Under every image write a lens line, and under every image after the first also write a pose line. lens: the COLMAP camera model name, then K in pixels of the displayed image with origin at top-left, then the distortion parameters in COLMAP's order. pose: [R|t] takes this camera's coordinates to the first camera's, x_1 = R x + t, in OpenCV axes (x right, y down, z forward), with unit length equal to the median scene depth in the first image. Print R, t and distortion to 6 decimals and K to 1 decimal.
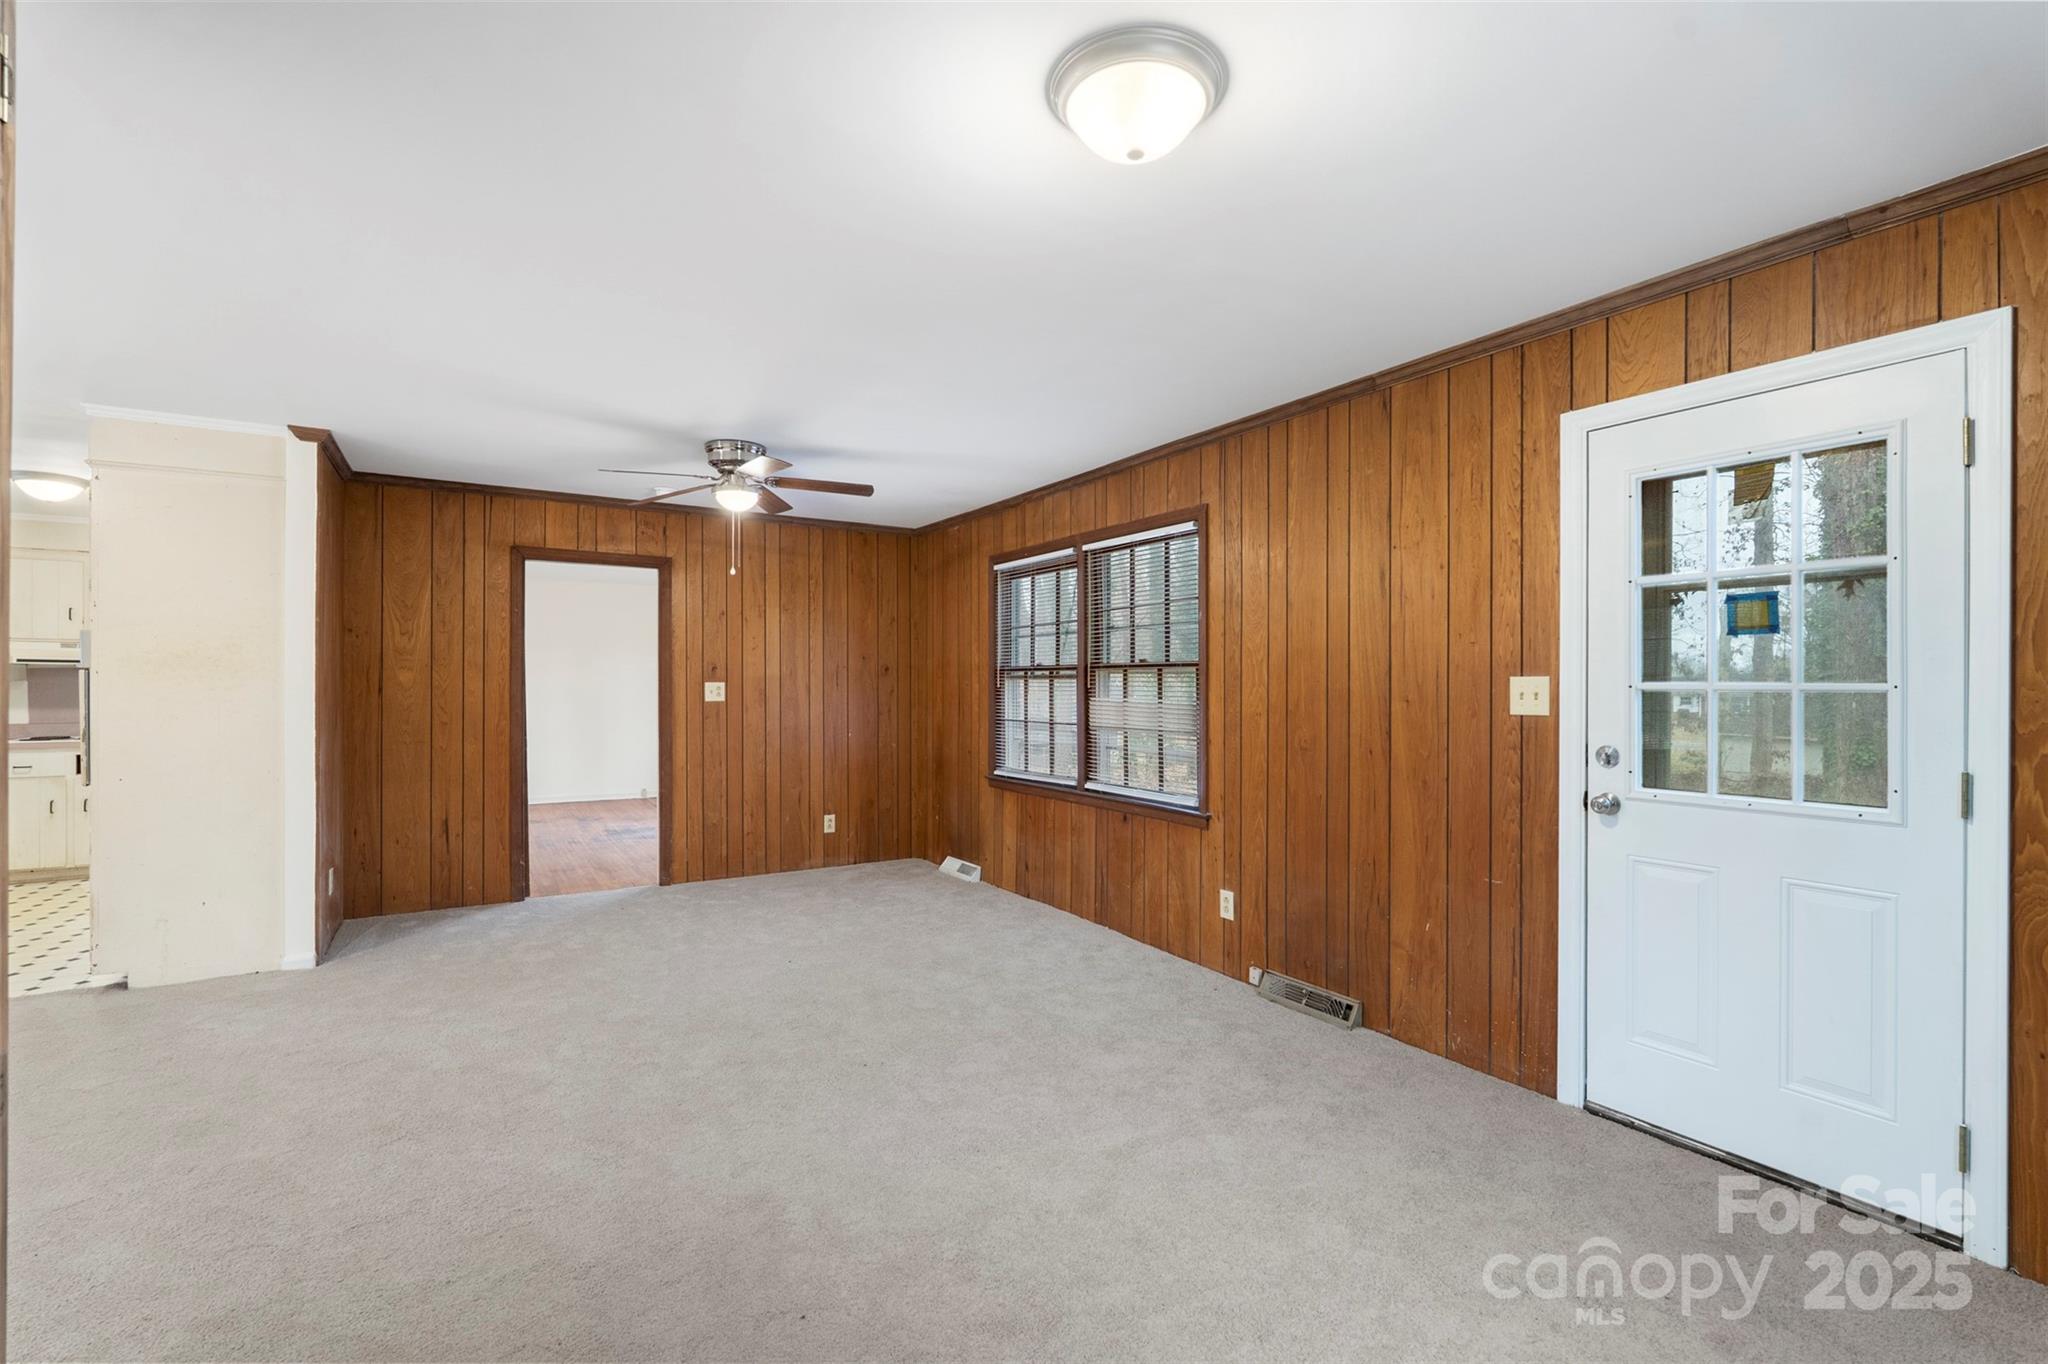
lens RADIAL K [[908.1, 0, 1011.0], [0, 908.1, 687.3], [0, 0, 1]] dist [-0.000646, 0.001247]
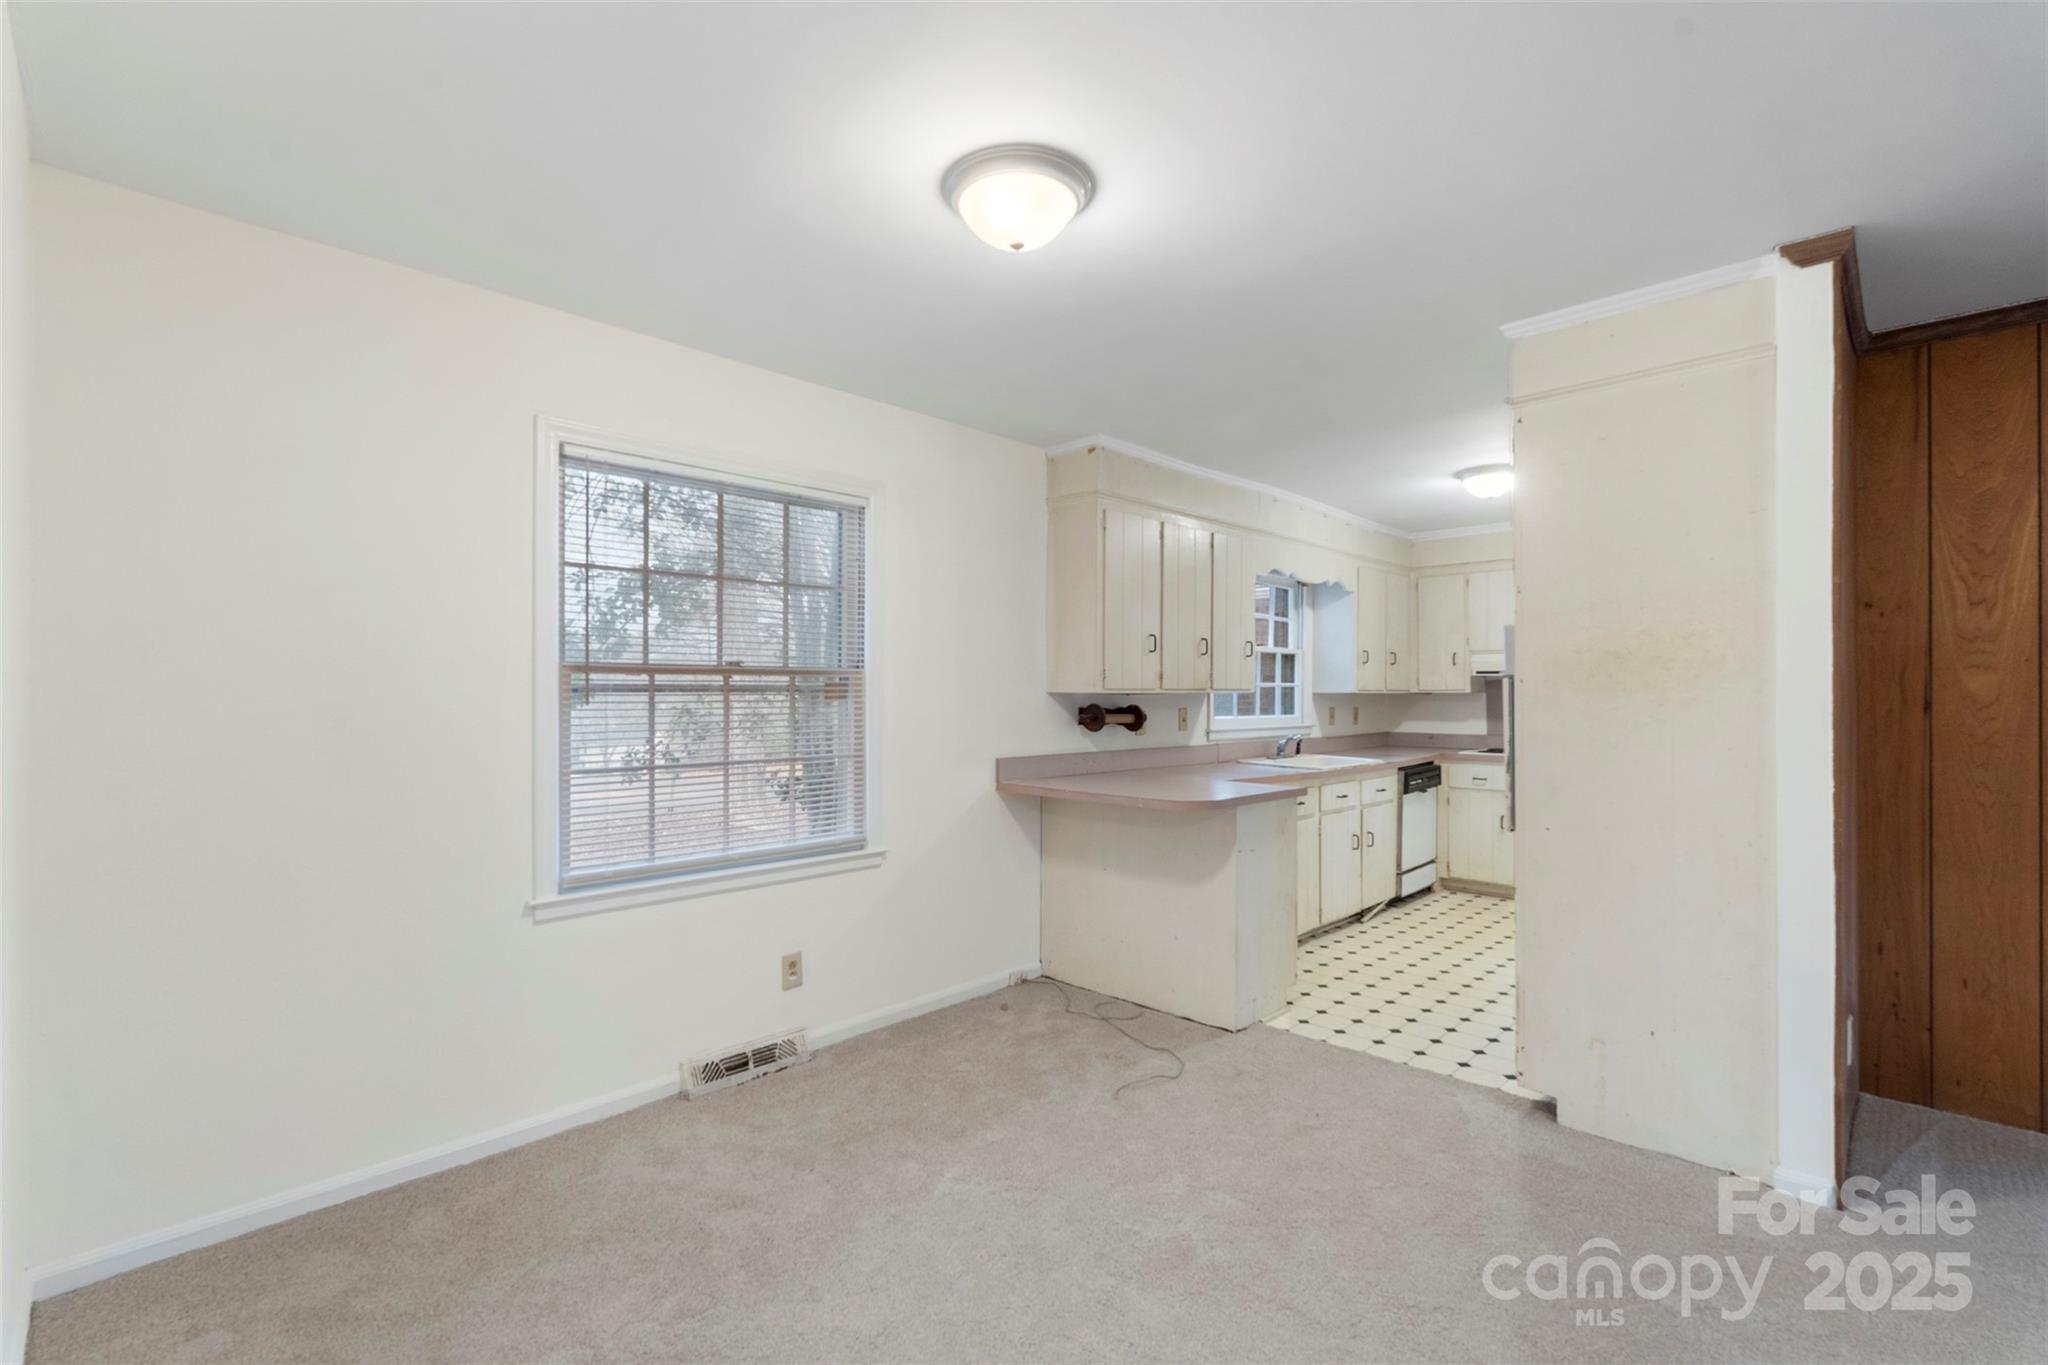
lens RADIAL K [[908.1, 0, 1035.1], [0, 908.1, 689.4], [0, 0, 1]] dist [-0.000646, 0.001247]
pose [[0.259240, -0.008219, -0.965778, -0.356991], [-0.000390, 0.999963, -0.008615, -0.003144], [0.965813, 0.002610, 0.259227, 0.387008]]
